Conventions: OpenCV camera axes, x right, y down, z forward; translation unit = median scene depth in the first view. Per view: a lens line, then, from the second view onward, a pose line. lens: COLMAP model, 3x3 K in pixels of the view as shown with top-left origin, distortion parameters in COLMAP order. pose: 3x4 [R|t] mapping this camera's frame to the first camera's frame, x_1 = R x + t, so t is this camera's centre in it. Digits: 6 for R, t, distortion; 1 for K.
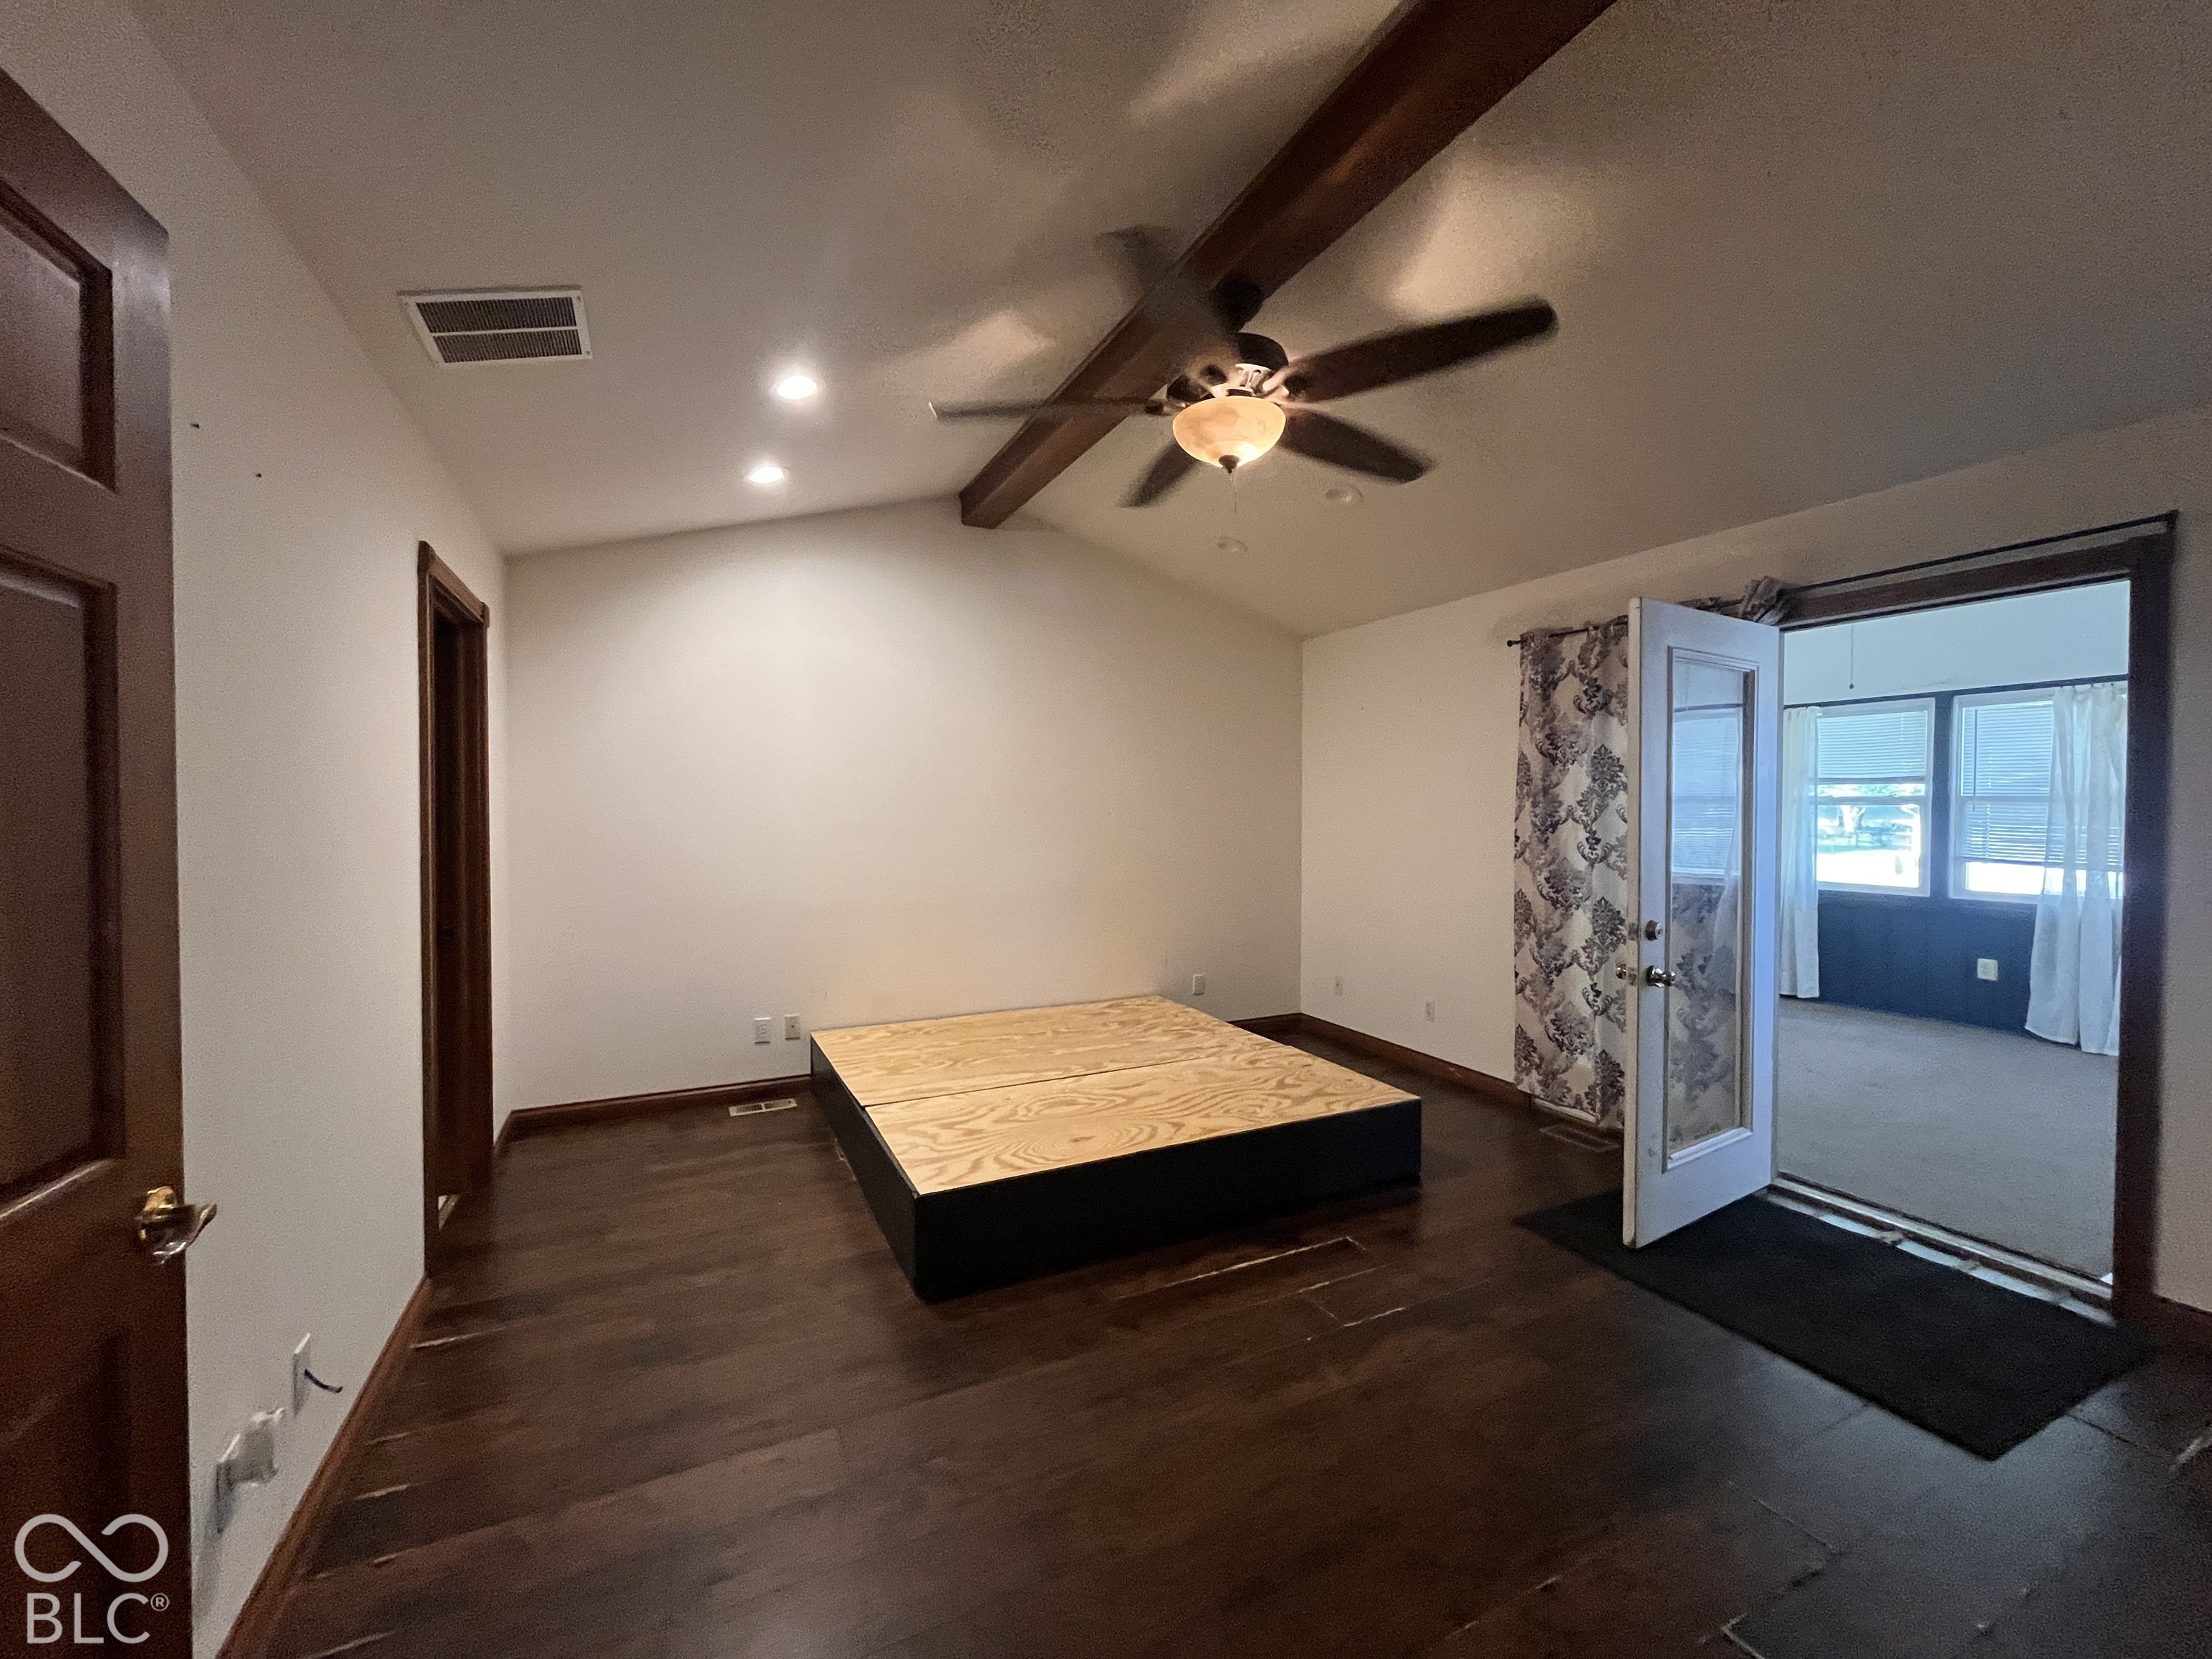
lens RADIAL K [[897.1, 0, 1108.6], [0, 897.1, 823.2], [0, 0, 1]] dist [0.000062, -0.000941]
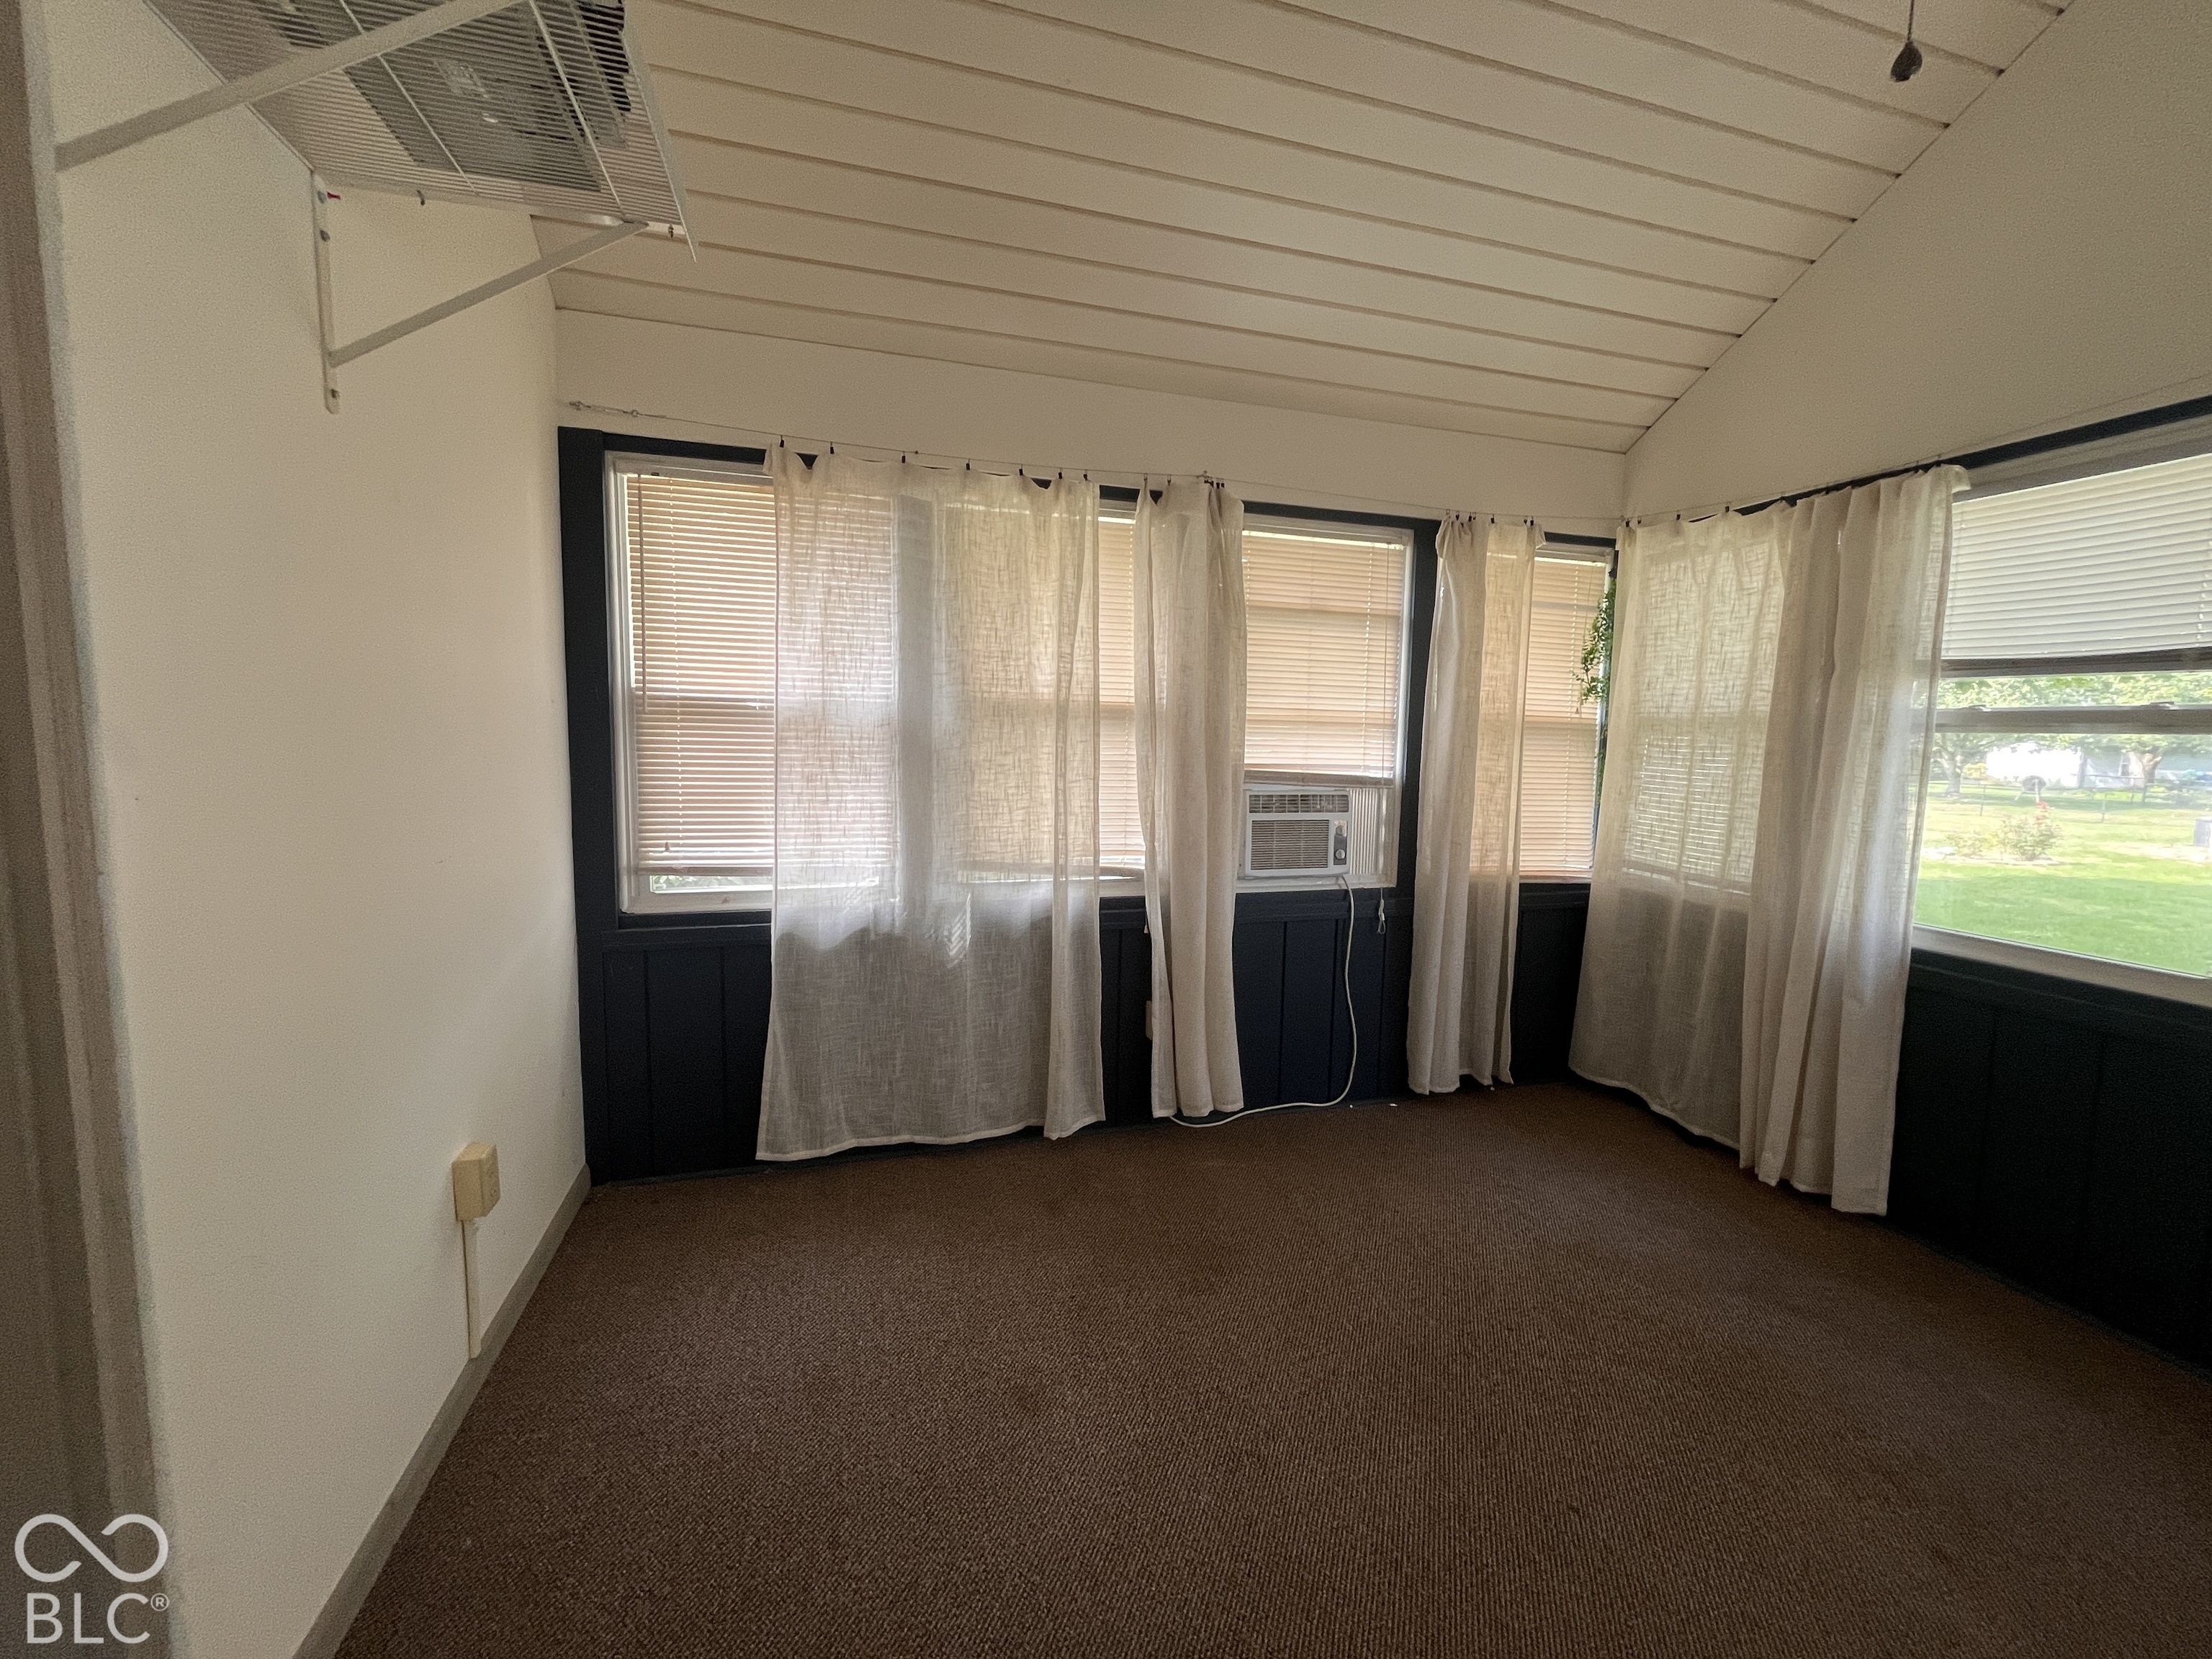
lens RADIAL K [[897.1, 0, 1106.7], [0, 897.1, 825.5], [0, 0, 1]] dist [0.000062, -0.000941]
pose [[0.985833, 0.033983, -0.164250, 0.387289], [-0.020680, 0.996415, 0.082033, -0.002680], [0.166449, -0.077474, 0.983002, 0.428614]]
